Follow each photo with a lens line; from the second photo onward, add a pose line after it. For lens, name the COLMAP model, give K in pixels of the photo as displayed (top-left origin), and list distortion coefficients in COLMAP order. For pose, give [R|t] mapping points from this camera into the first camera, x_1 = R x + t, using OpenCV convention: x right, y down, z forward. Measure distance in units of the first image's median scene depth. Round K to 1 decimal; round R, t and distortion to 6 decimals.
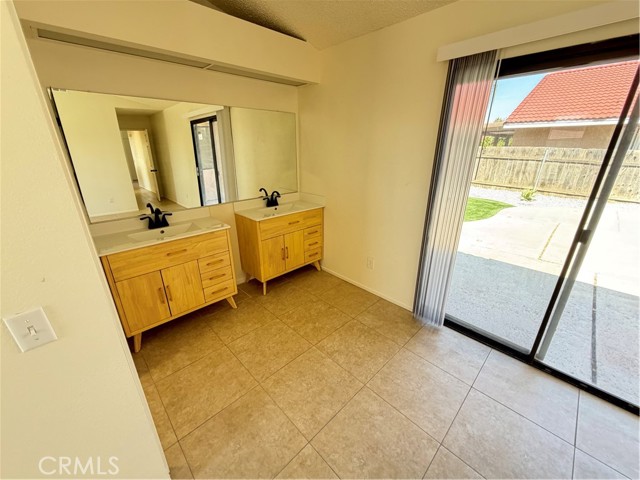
lens RADIAL K [[254.7, 0, 321.0], [0, 254.7, 239.0], [0, 0, 1]] dist [0.002267, -0.000049]
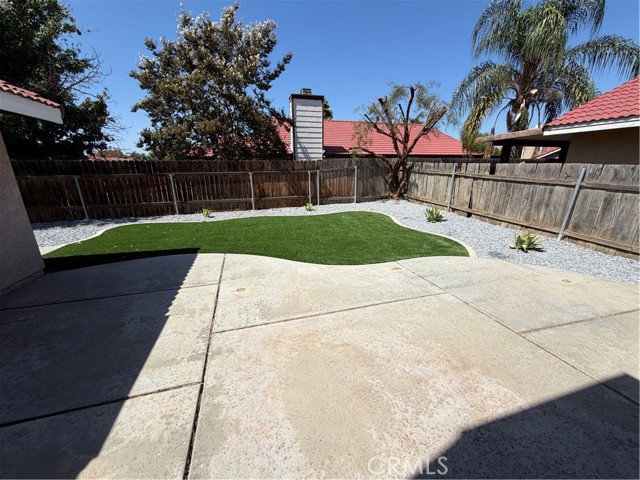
lens RADIAL K [[254.7, 0, 321.3], [0, 254.7, 242.8], [0, 0, 1]] dist [0.002267, -0.000049]
pose [[0.891313, 0.127761, -0.435015, 1.872615], [-0.151092, 0.988331, -0.019309, -0.244170], [0.427472, 0.082938, 0.900216, 0.716961]]
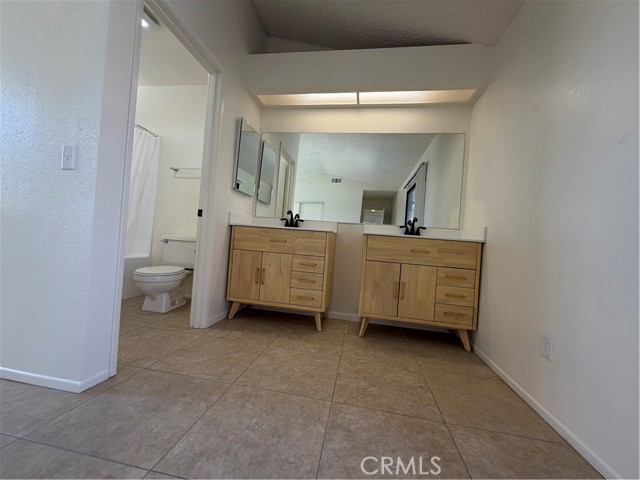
lens RADIAL K [[254.7, 0, 321.0], [0, 254.7, 239.5], [0, 0, 1]] dist [0.002267, -0.000049]
pose [[0.591244, 0.036541, -0.805664, 0.303823], [-0.346734, 0.913453, -0.213023, 0.154004], [0.728153, 0.405300, 0.552744, 0.369496]]
